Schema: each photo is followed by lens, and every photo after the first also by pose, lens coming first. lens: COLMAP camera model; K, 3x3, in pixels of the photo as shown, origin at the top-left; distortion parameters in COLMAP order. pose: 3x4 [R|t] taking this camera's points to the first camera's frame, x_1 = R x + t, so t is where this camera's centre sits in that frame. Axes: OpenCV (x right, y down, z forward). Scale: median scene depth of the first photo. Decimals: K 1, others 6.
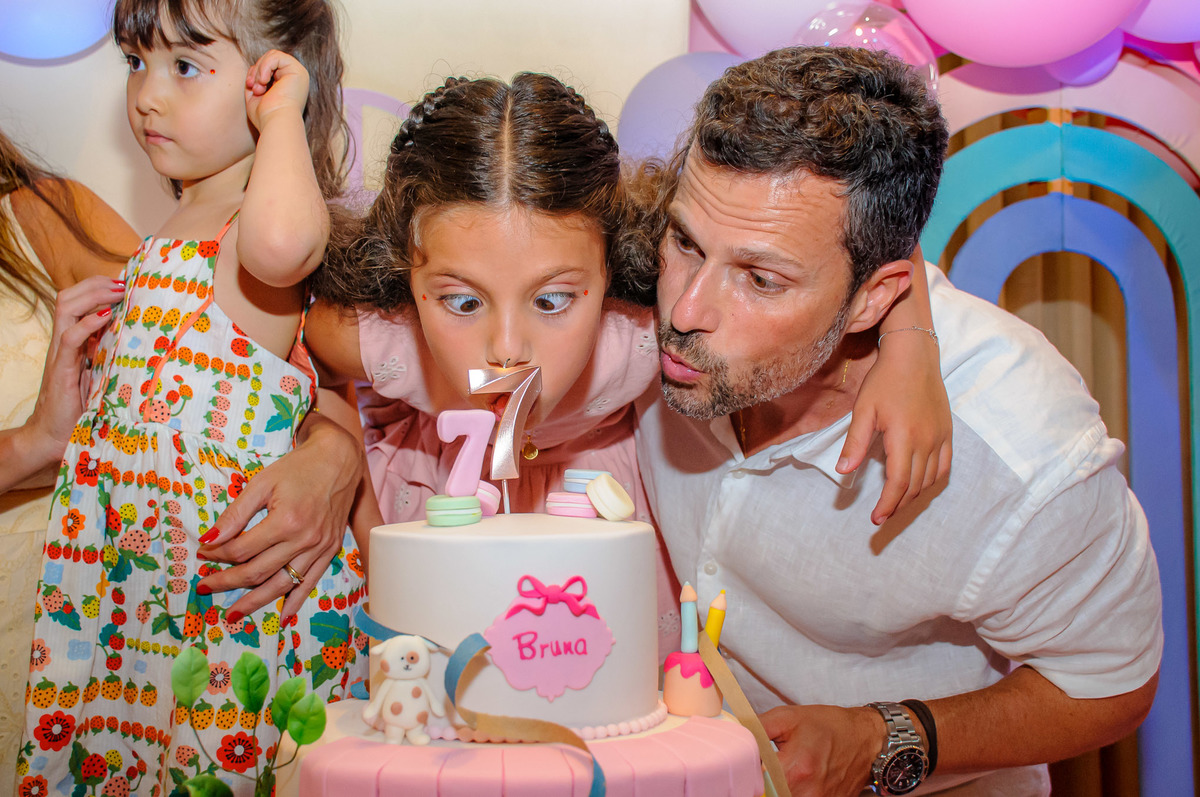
lens RADIAL K [[1253.3, 0, 600.5], [0, 1253.3, 400.6], [0, 0, 1]] dist [0.003384, 0.000000]
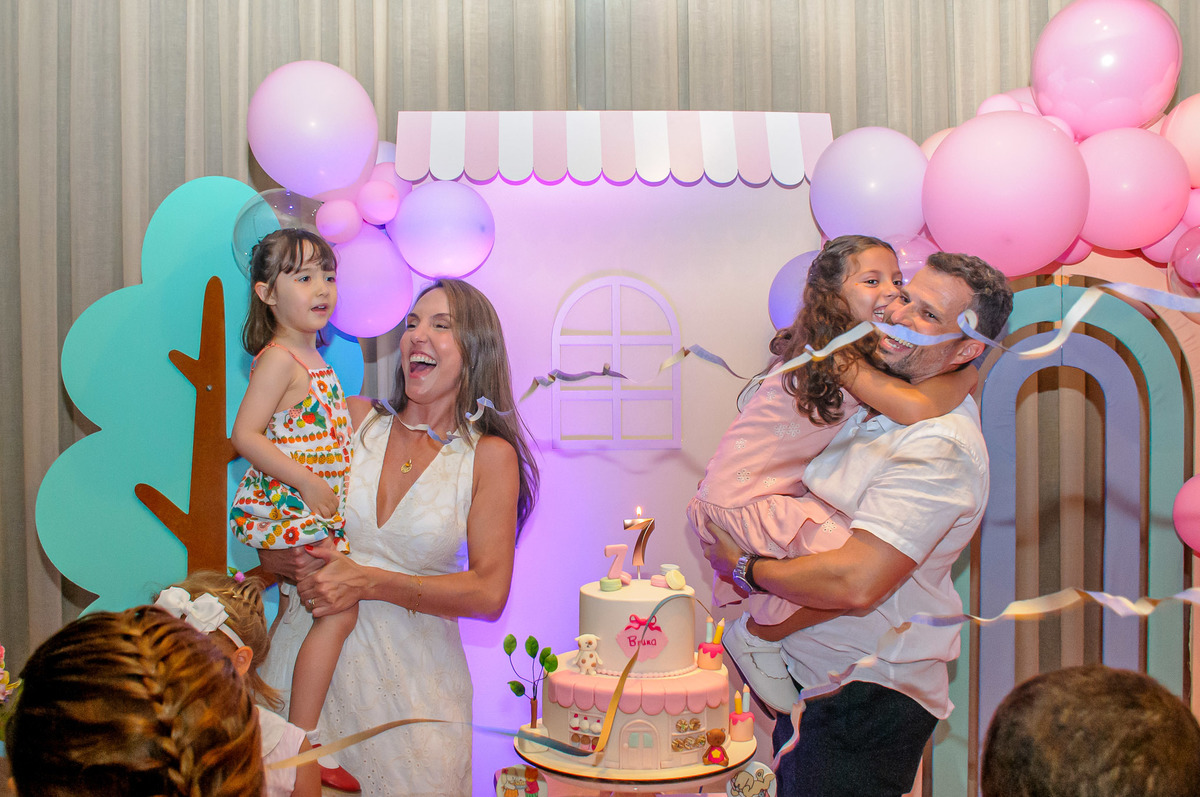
lens RADIAL K [[930.1, 0, 594.6], [0, 930.1, 396.8], [0, 0, 1]] dist [-0.010944, -0.001933]
pose [[0.958130, 0.004564, -0.286299, 0.424100], [0.007156, 0.999179, 0.039877, -0.398902], [0.286246, -0.040256, 0.957310, -0.885129]]
